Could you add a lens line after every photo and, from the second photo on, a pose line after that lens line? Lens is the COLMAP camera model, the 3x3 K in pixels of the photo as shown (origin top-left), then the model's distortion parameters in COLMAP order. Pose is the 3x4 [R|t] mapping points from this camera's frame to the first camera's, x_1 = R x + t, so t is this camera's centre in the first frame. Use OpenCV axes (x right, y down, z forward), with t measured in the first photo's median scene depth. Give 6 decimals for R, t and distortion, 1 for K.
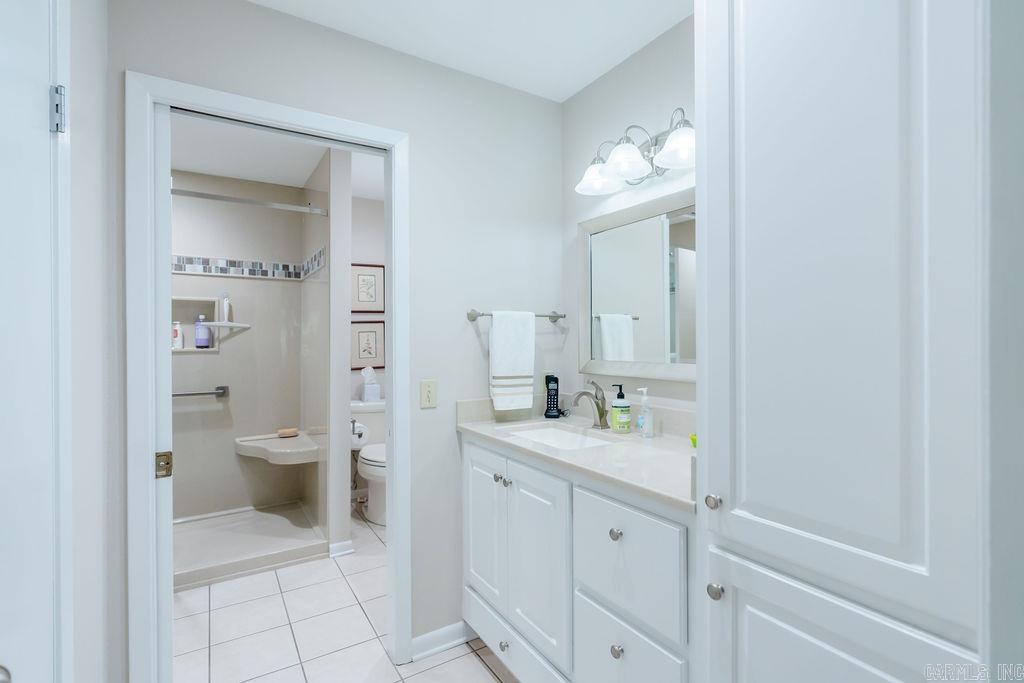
lens RADIAL K [[481.5, 0, 510.3], [0, 481.5, 343.1], [0, 0, 1]] dist [0.001794, 0.000126]
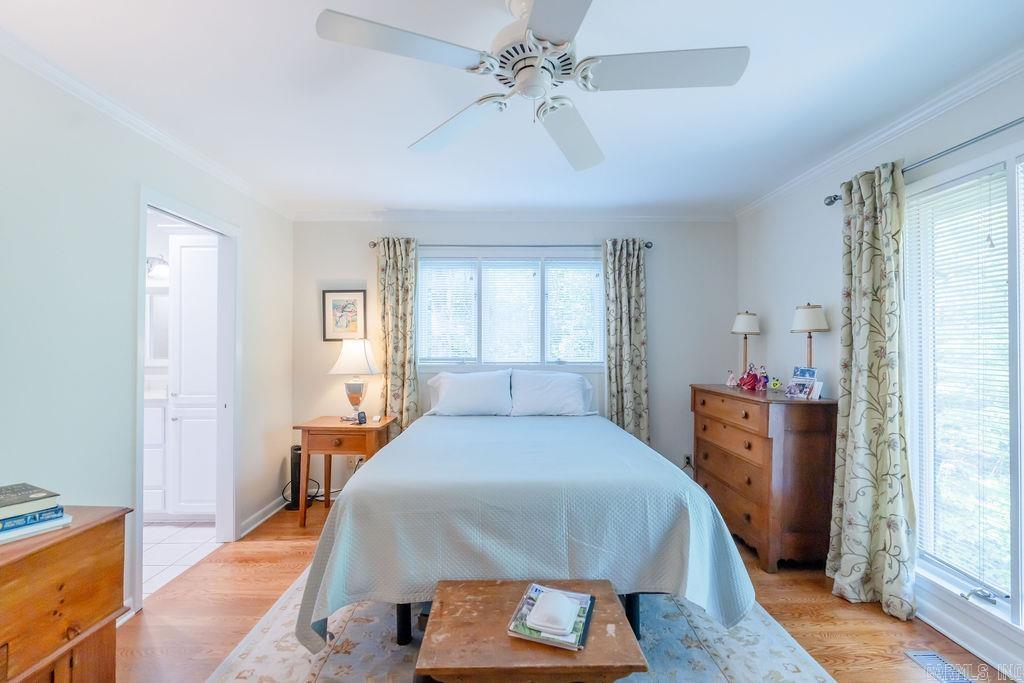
lens RADIAL K [[459.1, 0, 514.7], [0, 459.1, 341.5], [0, 0, 1]] dist [-0.012622, 0.005321]
pose [[0.521497, 0.008984, 0.853206, -0.591576], [0.004781, 0.999898, -0.013450, -0.005418], [-0.853240, 0.011093, 0.521401, -1.503180]]
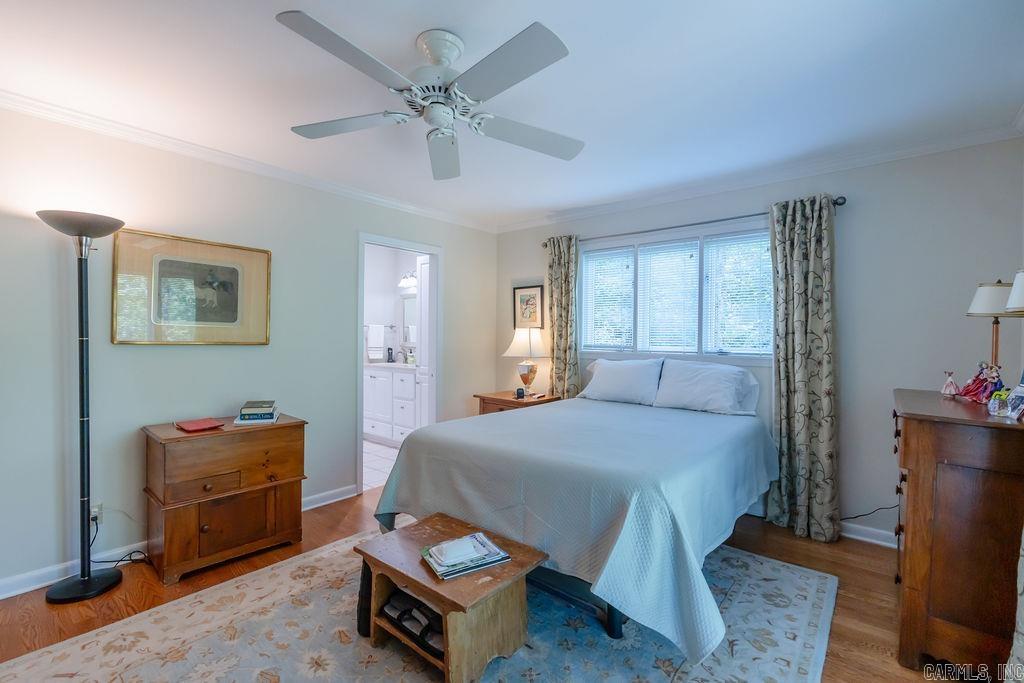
lens RADIAL K [[459.1, 0, 513.7], [0, 459.1, 340.3], [0, 0, 1]] dist [-0.012622, 0.005321]
pose [[0.952089, 0.005869, 0.305764, -0.053761], [-0.007378, 0.999966, 0.003780, 0.011082], [-0.305732, -0.005854, 0.952100, -2.086582]]
